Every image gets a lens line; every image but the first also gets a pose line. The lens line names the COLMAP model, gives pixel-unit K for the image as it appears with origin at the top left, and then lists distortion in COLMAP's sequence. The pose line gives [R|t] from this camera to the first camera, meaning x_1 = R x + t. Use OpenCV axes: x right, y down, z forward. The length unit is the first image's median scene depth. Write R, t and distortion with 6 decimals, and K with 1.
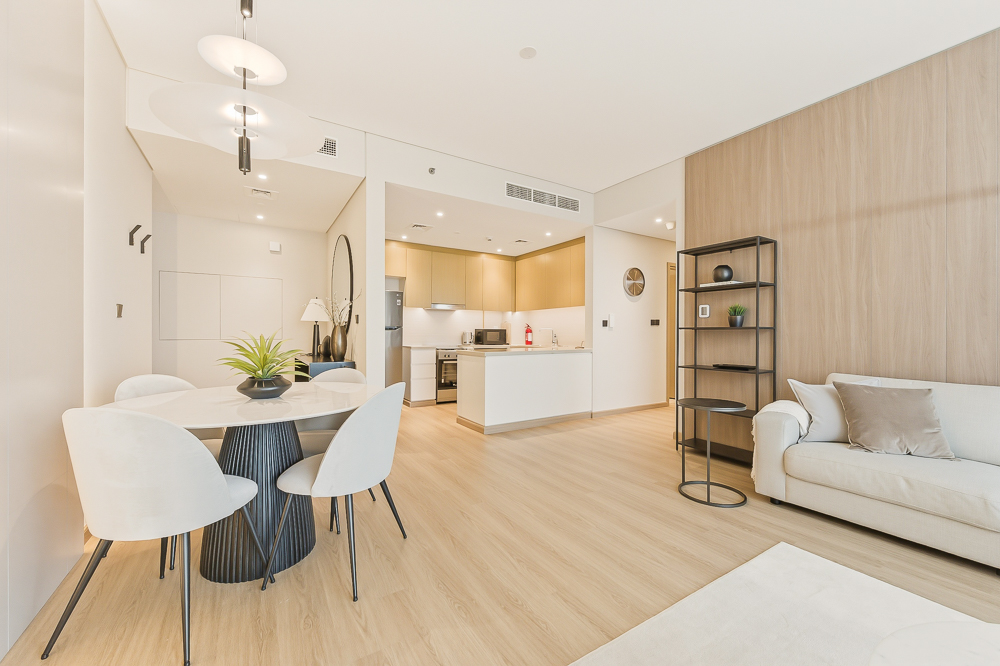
lens RADIAL K [[393.3, 0, 502.4], [0, 393.3, 331.5], [0, 0, 1]] dist [0.001394, 0.000081]
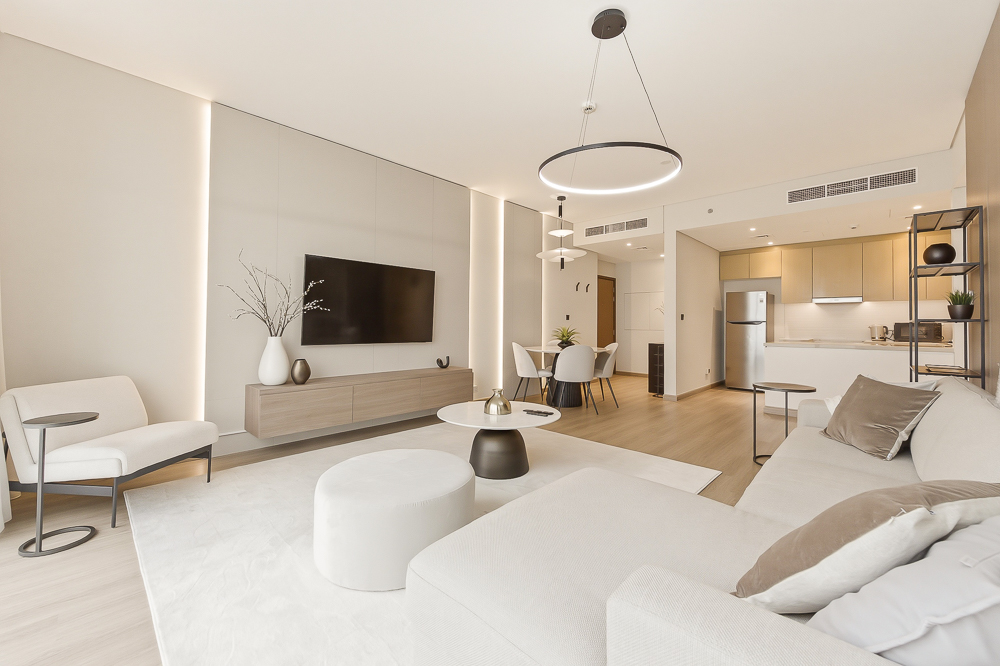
lens RADIAL K [[395.3, 0, 501.1], [0, 395.3, 325.0], [0, 0, 1]] dist [0.000478, 0.000057]
pose [[0.242617, -0.001647, -0.970121, 0.709004], [-0.004618, 0.999985, -0.002853, 0.004136], [0.970111, 0.005172, 0.242605, -0.046031]]
